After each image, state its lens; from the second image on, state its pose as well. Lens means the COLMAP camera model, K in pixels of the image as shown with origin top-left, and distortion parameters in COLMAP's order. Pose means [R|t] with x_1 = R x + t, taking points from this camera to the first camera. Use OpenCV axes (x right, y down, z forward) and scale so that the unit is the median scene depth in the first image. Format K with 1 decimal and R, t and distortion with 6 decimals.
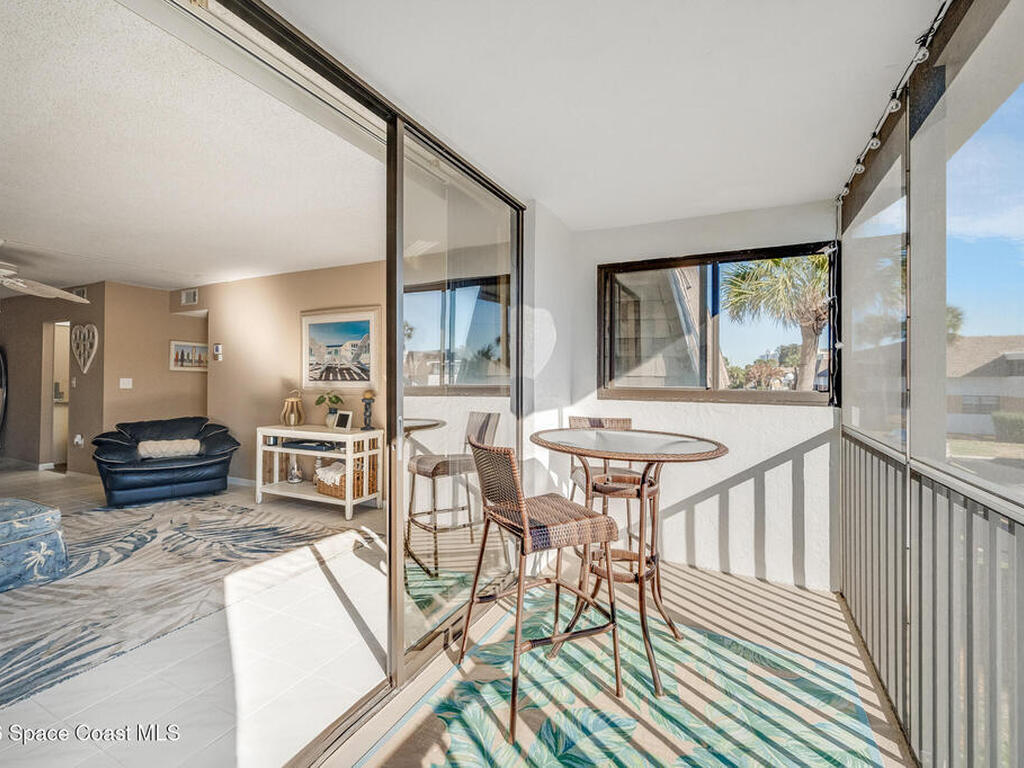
lens RADIAL K [[460.2, 0, 503.0], [0, 460.2, 378.5], [0, 0, 1]] dist [0.003296, -0.002108]
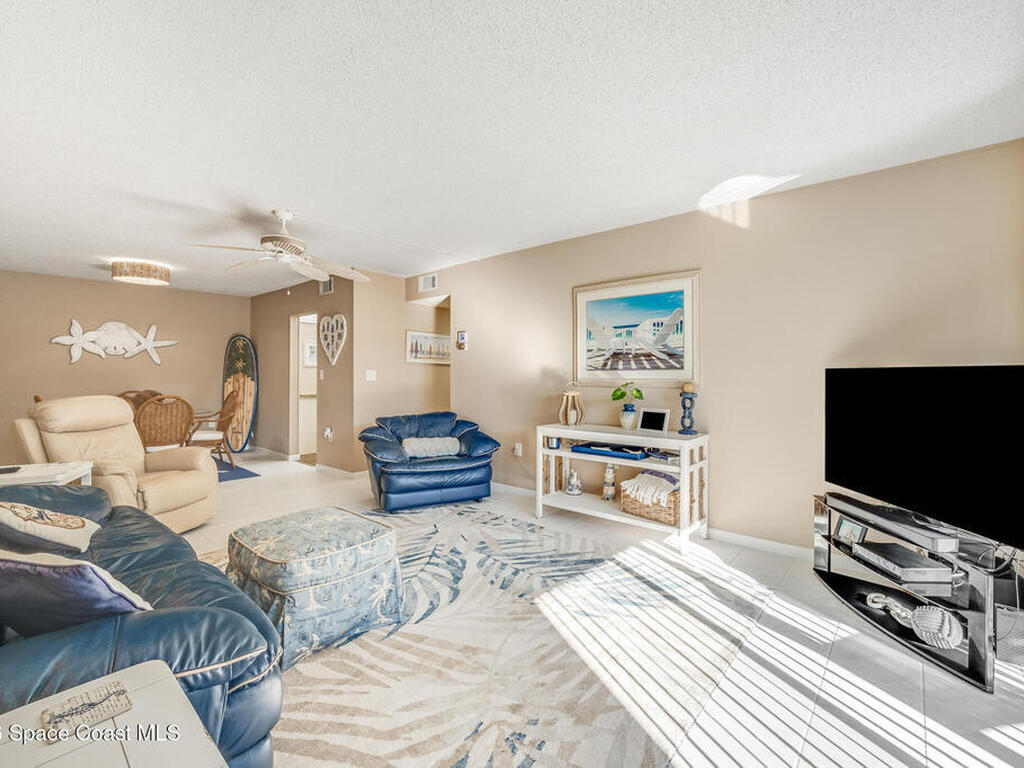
lens RADIAL K [[451.5, 0, 513.1], [0, 451.5, 382.1], [0, 0, 1]] dist [-0.002924, -0.000096]
pose [[0.970764, 0.001677, -0.240030, -0.371087], [0.001079, 0.999935, 0.011350, 0.016931], [0.240033, -0.011277, 0.970699, 0.197057]]
